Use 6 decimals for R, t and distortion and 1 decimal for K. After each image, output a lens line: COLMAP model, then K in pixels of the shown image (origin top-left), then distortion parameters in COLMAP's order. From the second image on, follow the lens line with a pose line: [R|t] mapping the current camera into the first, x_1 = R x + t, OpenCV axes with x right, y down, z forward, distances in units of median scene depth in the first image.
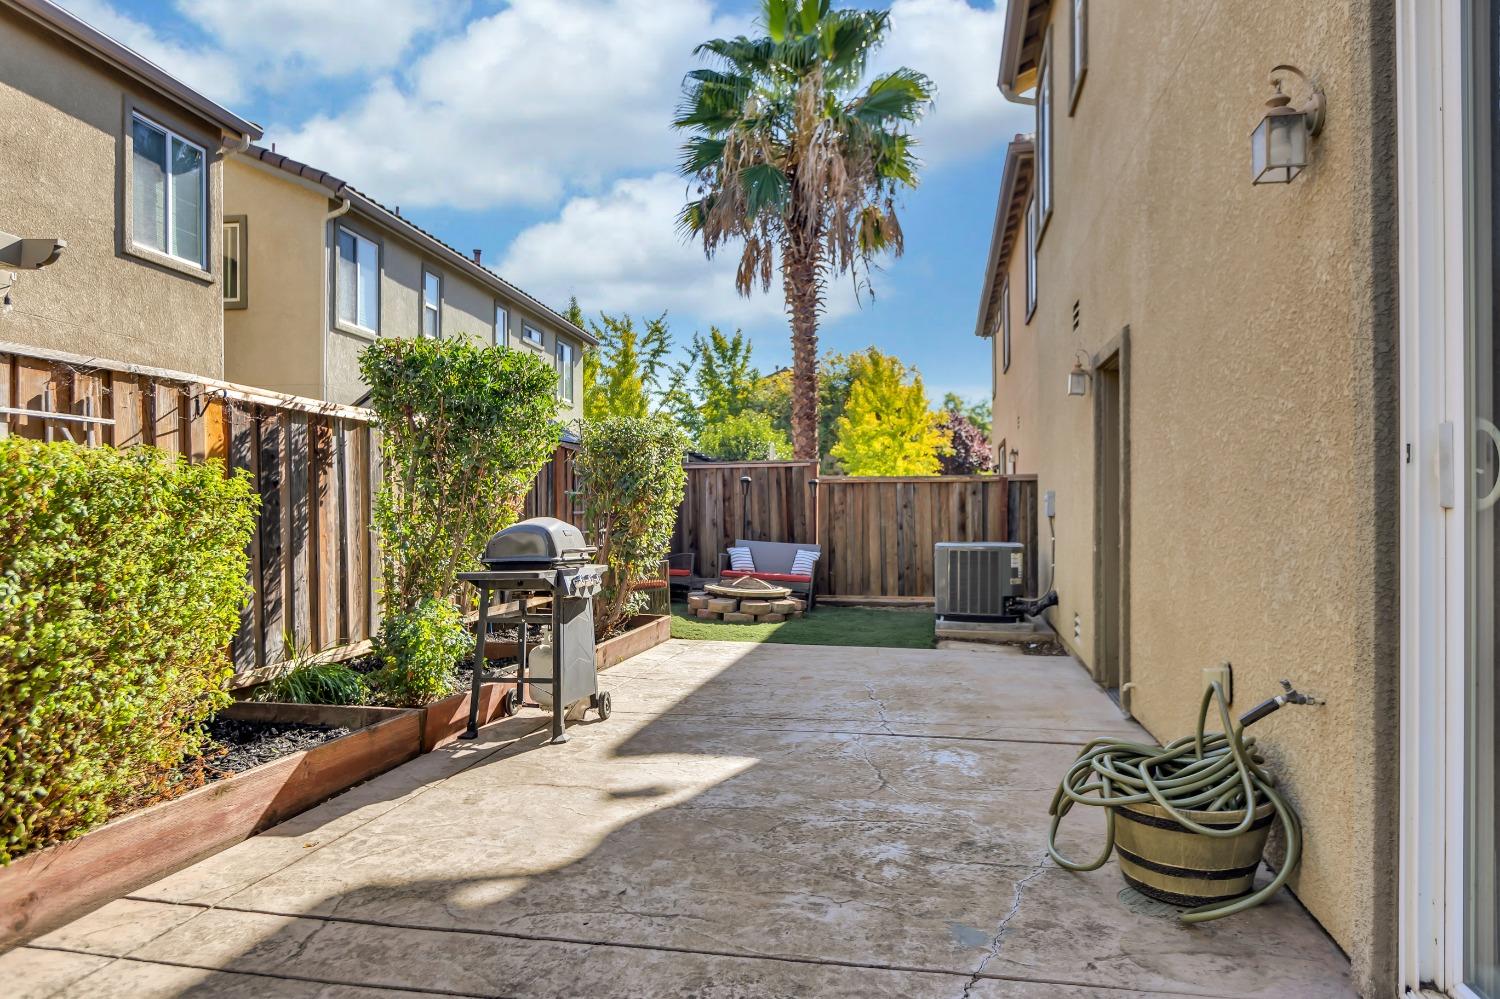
lens RADIAL K [[924.5, 0, 743.7], [0, 924.5, 501.5], [0, 0, 1]] dist [-0.003065, 0.000688]
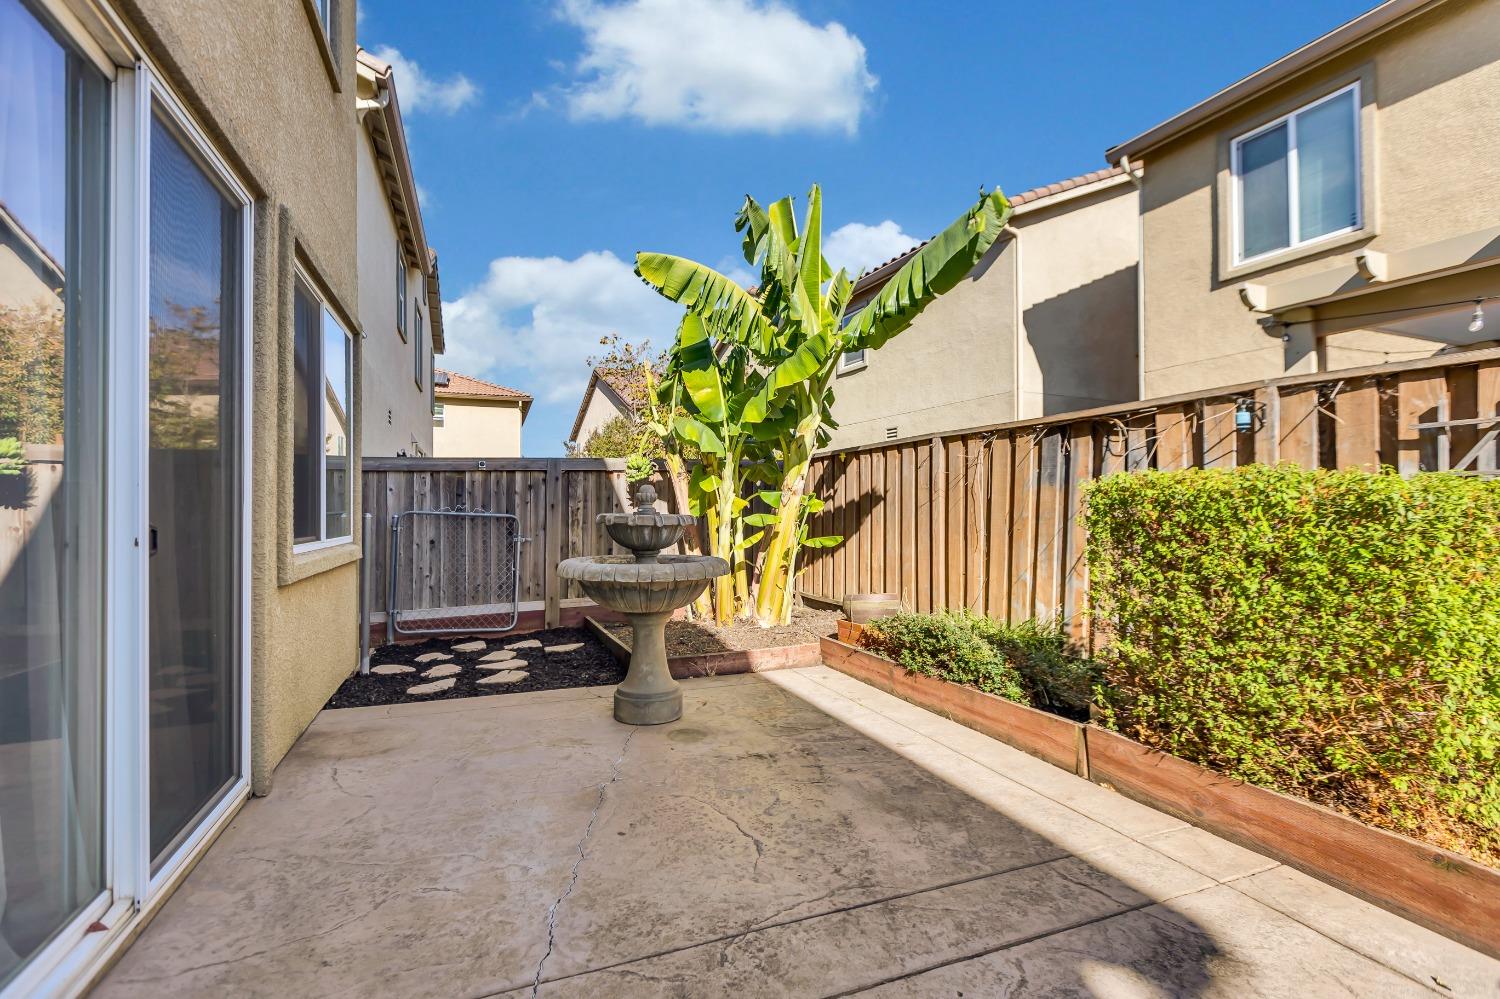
lens RADIAL K [[678.7, 0, 749.0], [0, 678.7, 508.9], [0, 0, 1]] dist [0.003808, -0.000341]
pose [[-0.835693, 0.001381, -0.549195, 0.071869], [0.009165, 0.999893, -0.011431, -0.000022], [0.549121, -0.014586, -0.835616, 0.293984]]
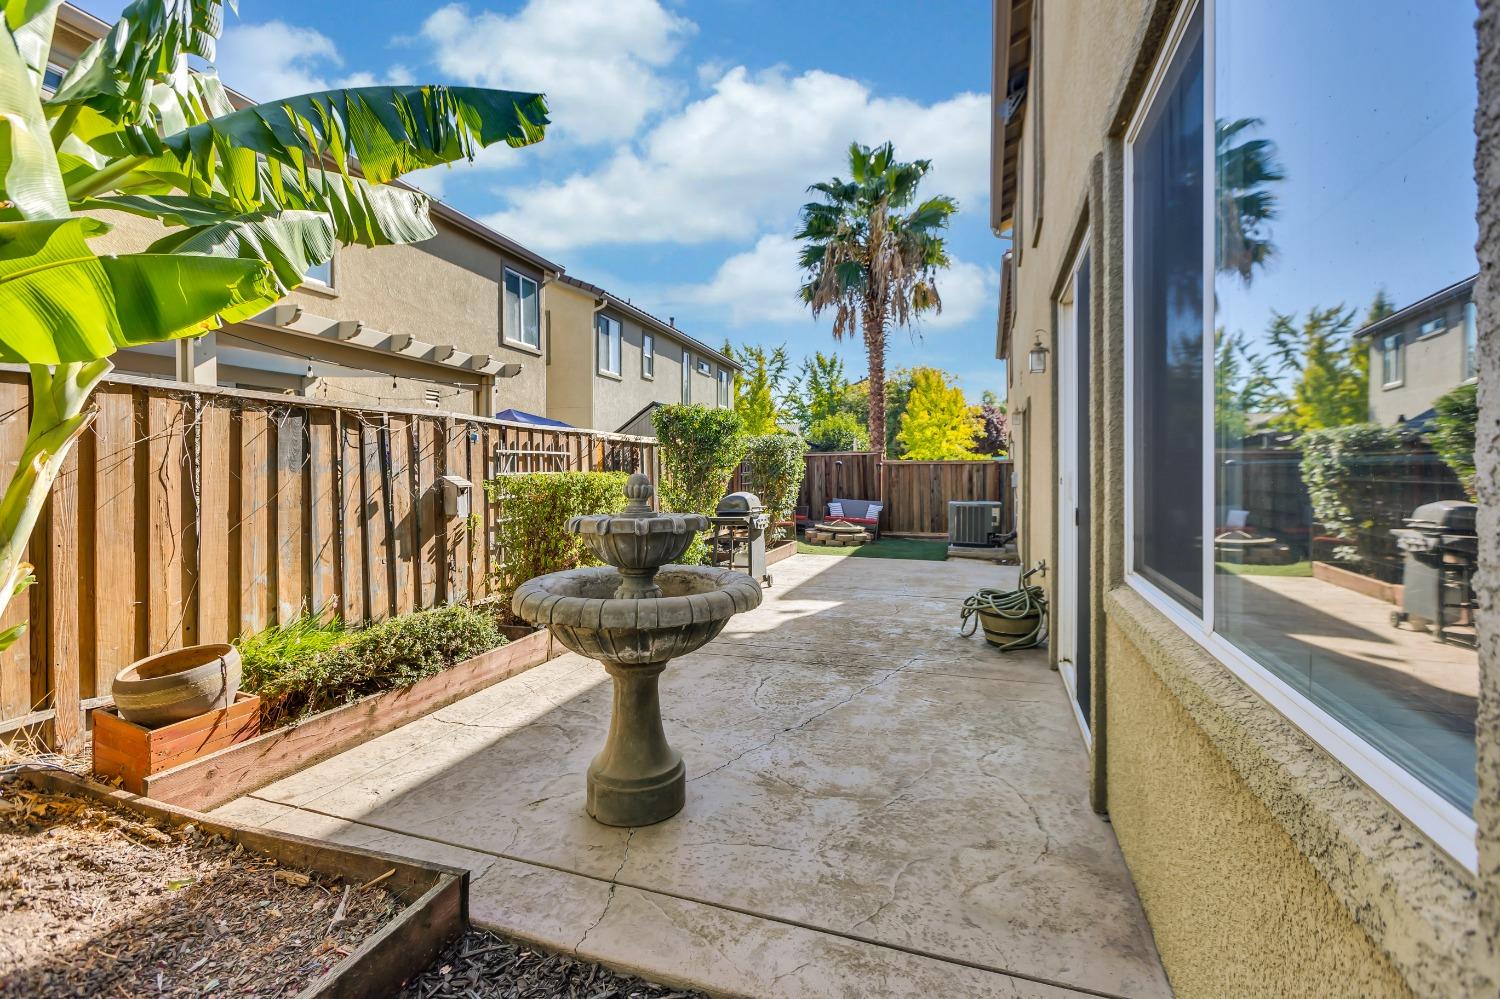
lens RADIAL K [[678.7, 0, 748.2], [0, 678.7, 469.7], [0, 0, 1]] dist [0.003808, -0.000341]
pose [[0.991145, -0.001960, -0.132768, 0.002597], [0.003011, 0.999966, 0.007716, -0.017282], [0.132748, -0.008047, 0.991117, -0.208986]]
